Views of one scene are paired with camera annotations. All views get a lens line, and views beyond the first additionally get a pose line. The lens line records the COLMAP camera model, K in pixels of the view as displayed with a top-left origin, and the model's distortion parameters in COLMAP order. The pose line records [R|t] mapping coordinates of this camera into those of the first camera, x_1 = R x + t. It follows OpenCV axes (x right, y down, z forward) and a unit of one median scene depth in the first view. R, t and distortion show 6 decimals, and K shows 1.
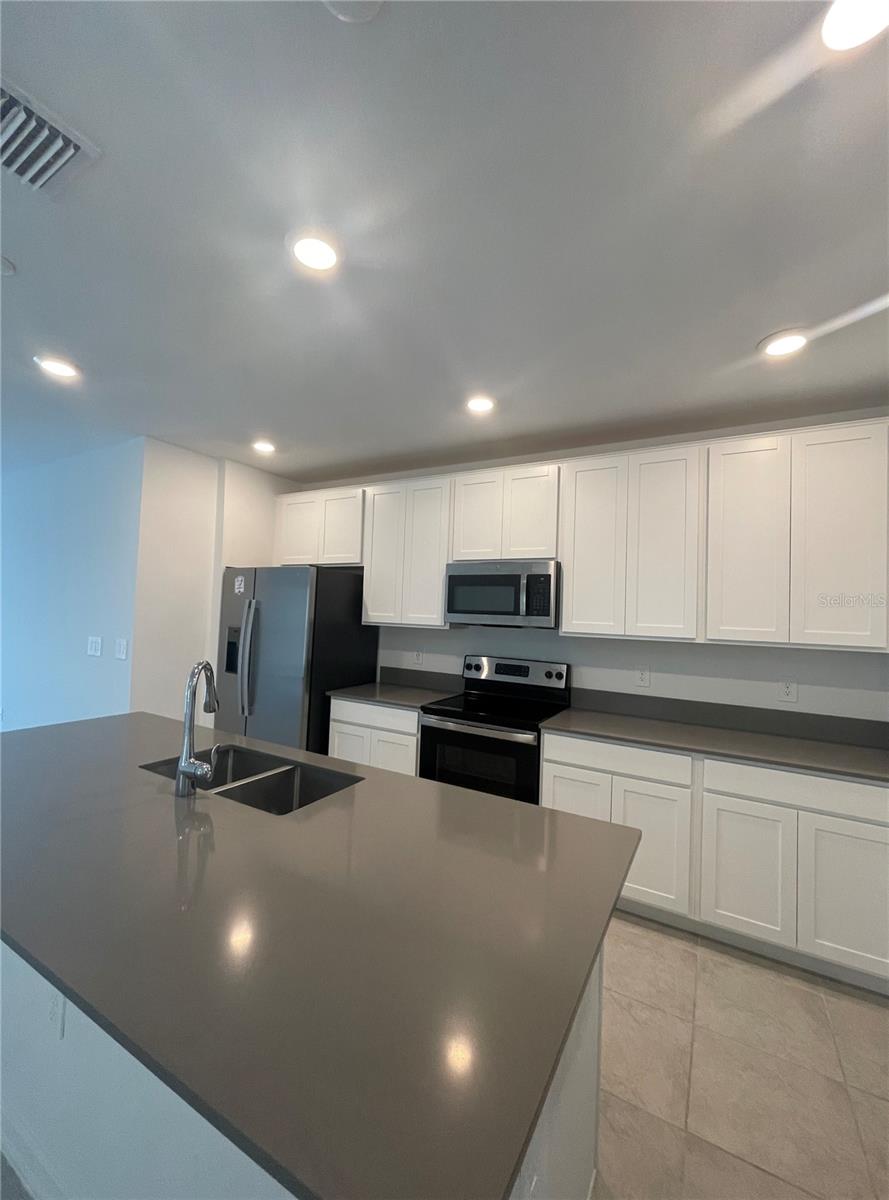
lens RADIAL K [[458.3, 0, 444.5], [0, 458.3, 600.0], [0, 0, 1]] dist [-0.000831, -0.000061]
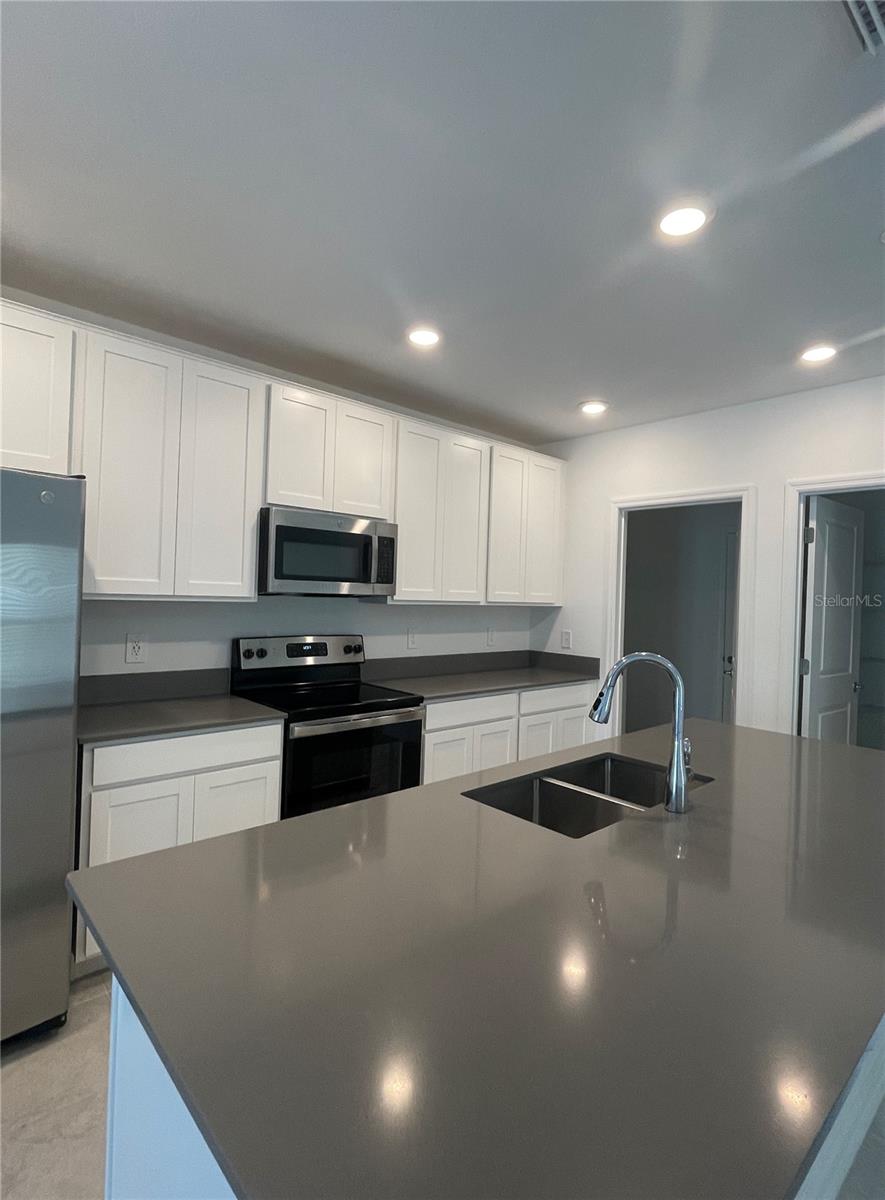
lens RADIAL K [[616.9, 0, 442.5], [0, 616.9, 600.0], [0, 0, 1]] dist [0.020089, 0.000037]
pose [[0.321496, -0.040782, 0.946032, -0.859766], [-0.054438, 0.996624, 0.061463, -0.012569], [-0.945345, -0.071260, 0.318191, 0.484270]]
